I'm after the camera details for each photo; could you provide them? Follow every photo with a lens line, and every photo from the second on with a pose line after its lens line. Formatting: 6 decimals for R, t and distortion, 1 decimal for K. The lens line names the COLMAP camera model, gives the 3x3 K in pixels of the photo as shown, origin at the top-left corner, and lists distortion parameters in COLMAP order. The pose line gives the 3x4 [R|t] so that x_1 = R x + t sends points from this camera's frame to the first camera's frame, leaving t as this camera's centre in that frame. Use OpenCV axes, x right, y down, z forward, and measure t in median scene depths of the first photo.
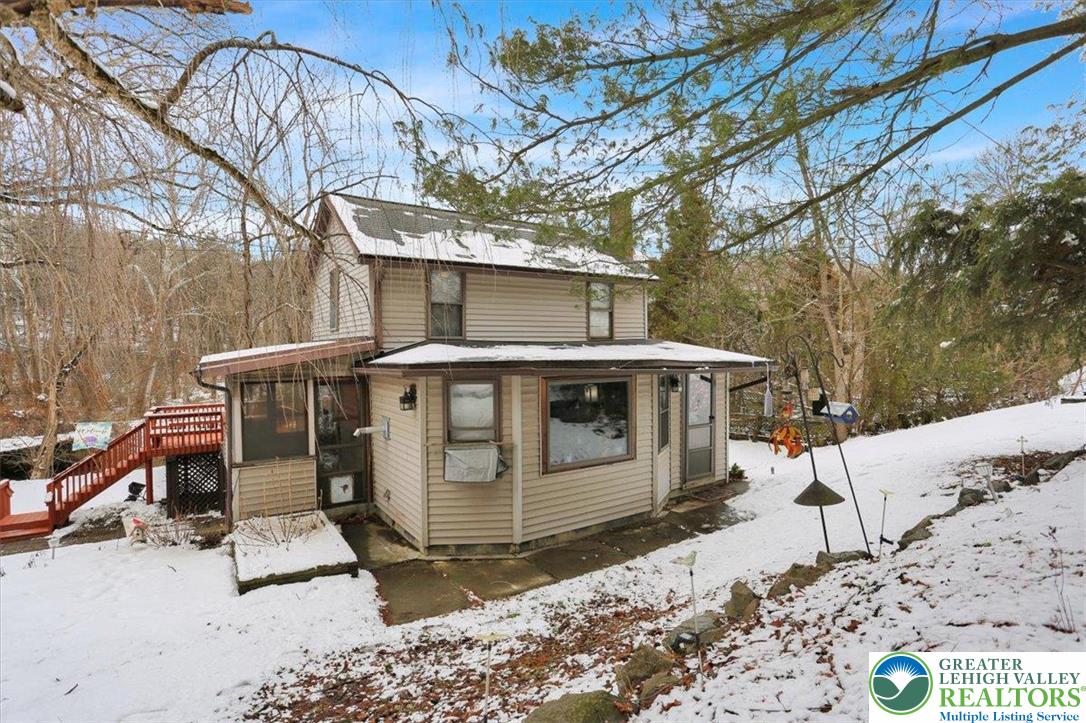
lens RADIAL K [[517.9, 0, 545.4], [0, 517.9, 348.6], [0, 0, 1]] dist [-0.001263, 0.000109]
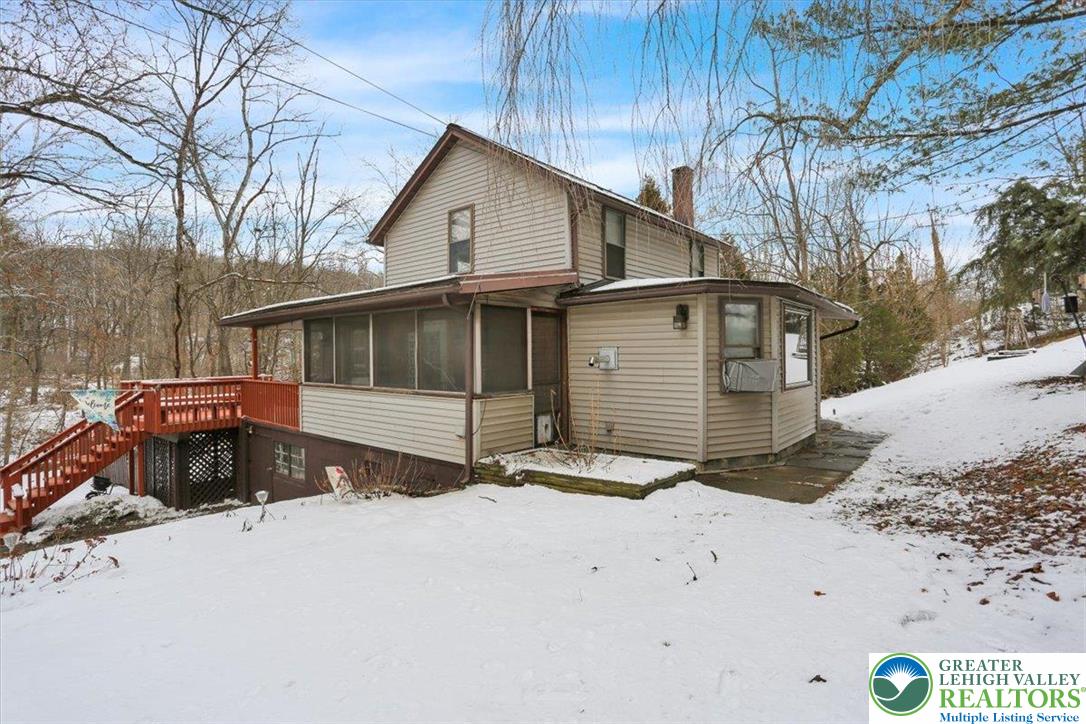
lens RADIAL K [[517.9, 0, 545.4], [0, 517.9, 349.1], [0, 0, 1]] dist [-0.001263, 0.000109]
pose [[0.961361, 0.001235, 0.275287, -0.606568], [0.002806, 0.999894, -0.014282, 0.130217], [-0.275275, 0.014502, 0.961256, 0.085515]]
